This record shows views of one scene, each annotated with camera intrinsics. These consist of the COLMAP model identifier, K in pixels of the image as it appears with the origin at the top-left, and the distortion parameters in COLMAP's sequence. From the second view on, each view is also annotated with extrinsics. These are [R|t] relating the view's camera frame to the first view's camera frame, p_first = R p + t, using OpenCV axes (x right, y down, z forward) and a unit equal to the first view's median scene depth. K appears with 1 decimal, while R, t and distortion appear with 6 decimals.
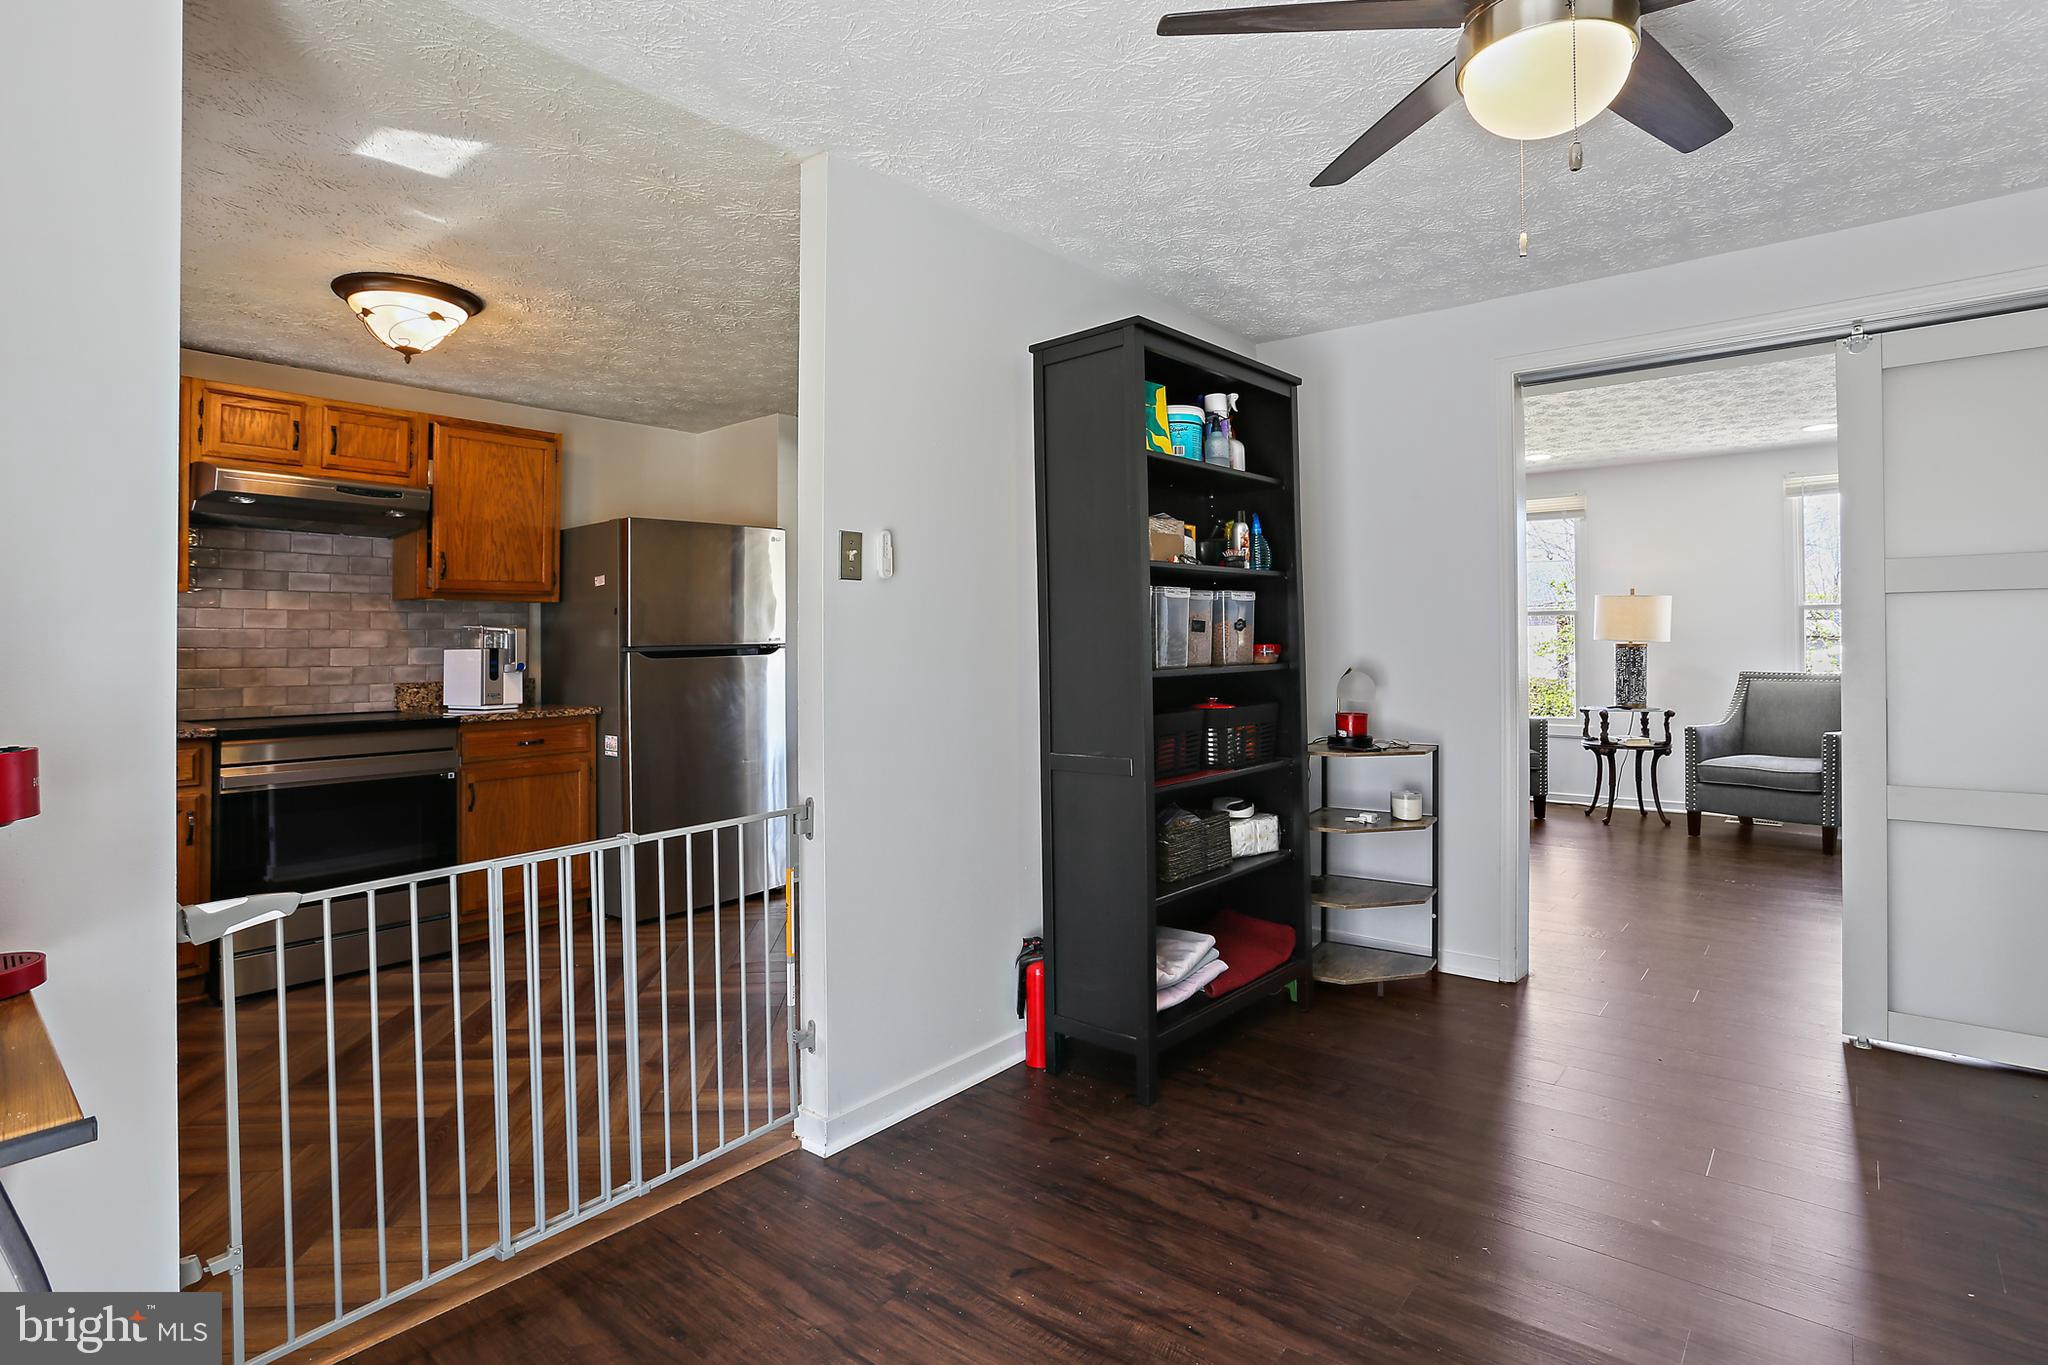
lens RADIAL K [[1034.5, 0, 1005.3], [0, 1034.5, 606.6], [0, 0, 1]] dist [-0.046389, 0.018586]
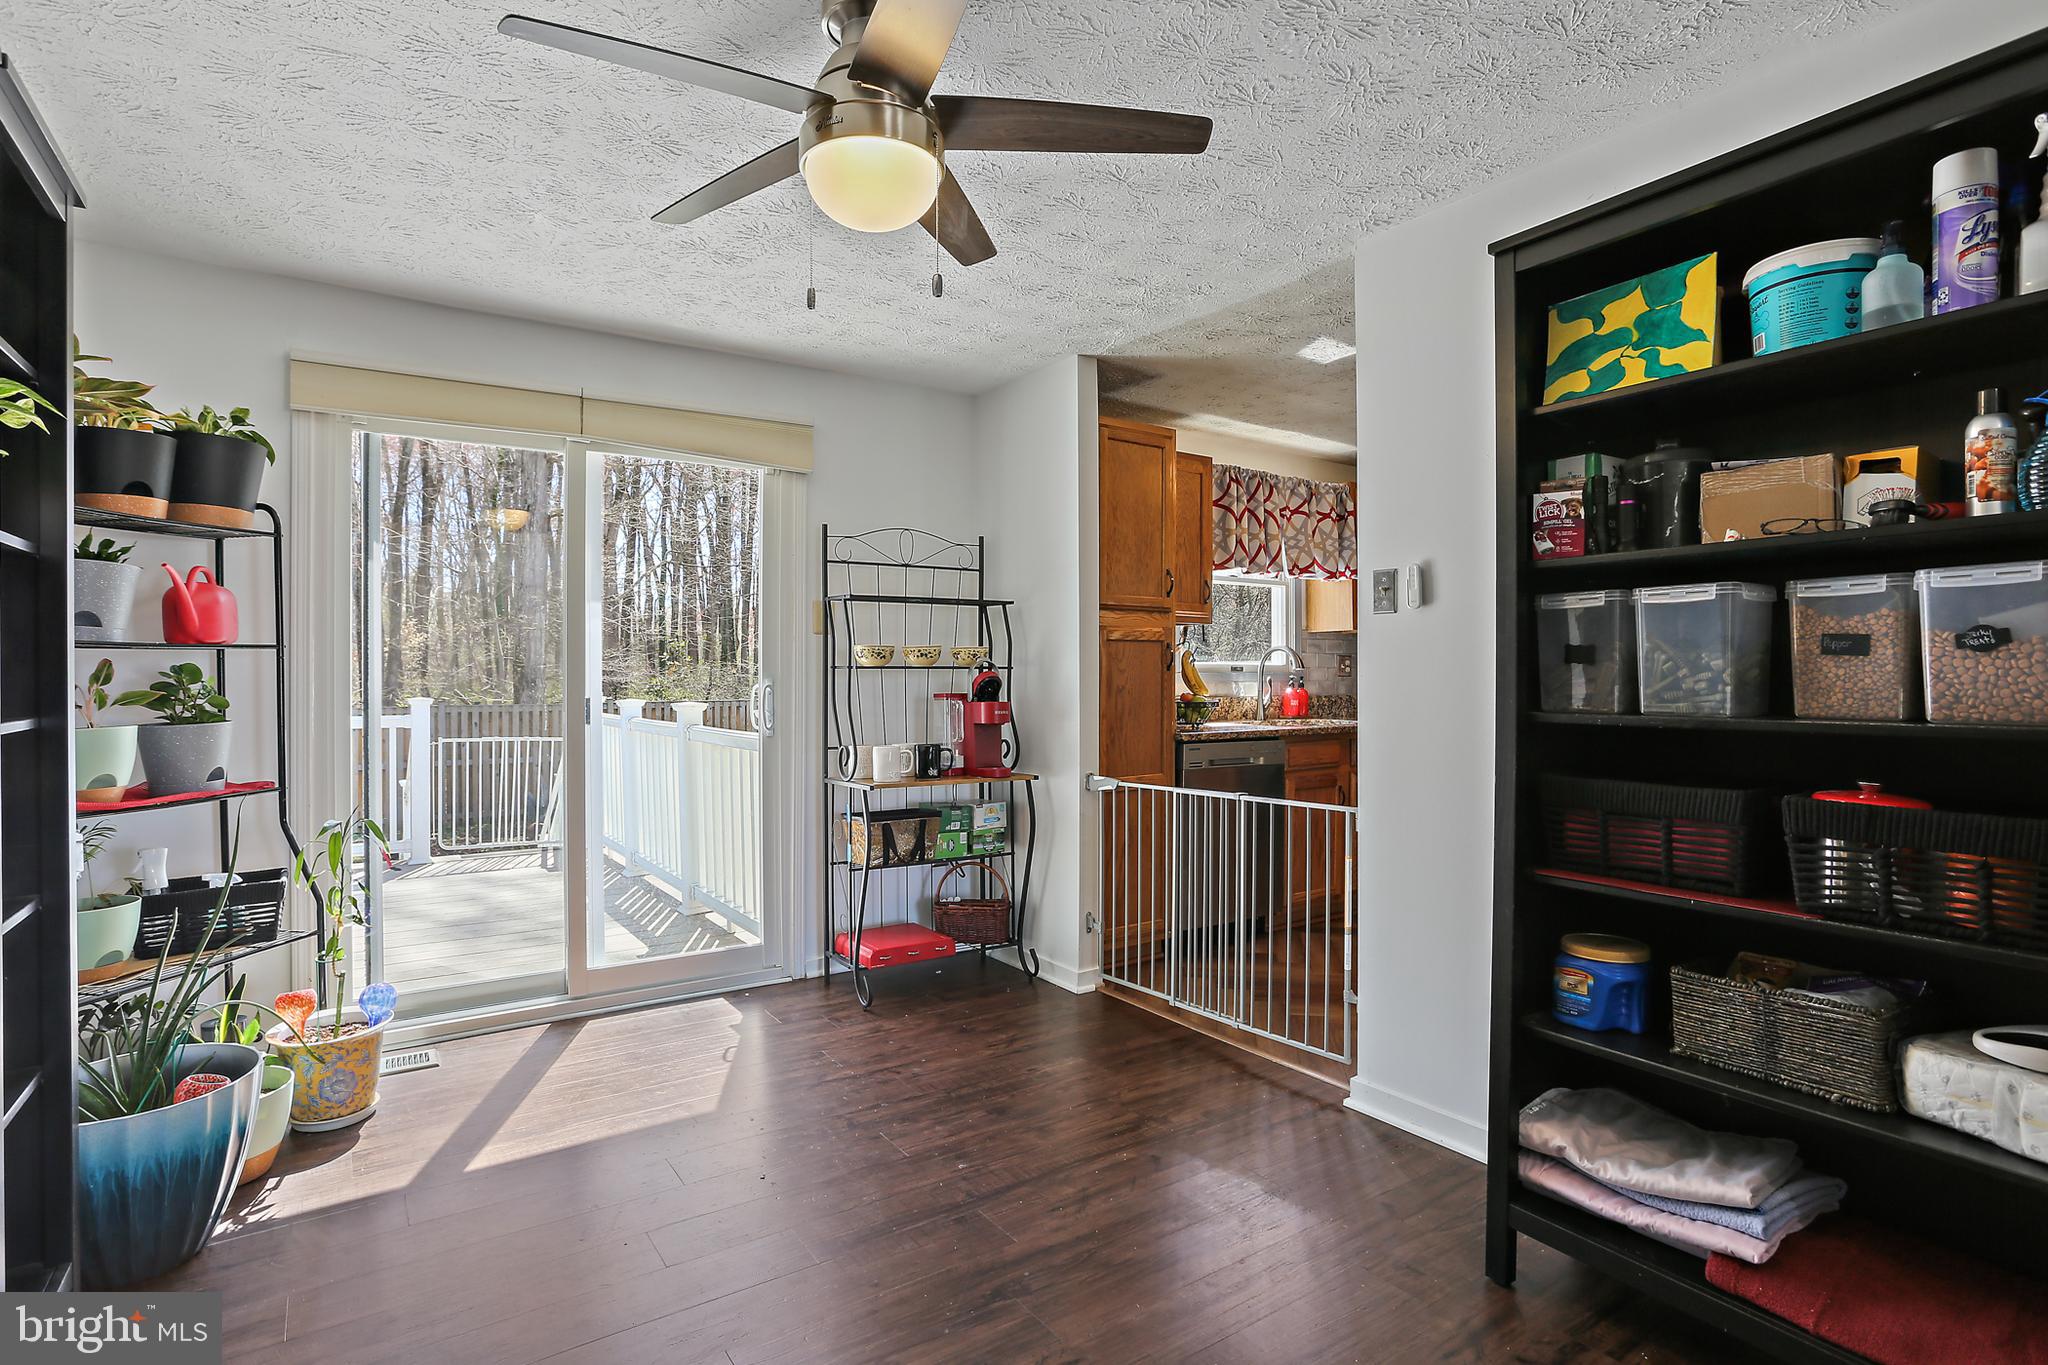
lens RADIAL K [[1034.5, 0, 1059.8], [0, 1034.5, 668.6], [0, 0, 1]] dist [-0.046389, 0.018586]
pose [[-0.226660, 0.010312, -0.973919, 0.579891], [0.029263, 0.999565, 0.003773, 0.012720], [0.973534, -0.027645, -0.226863, 0.534439]]
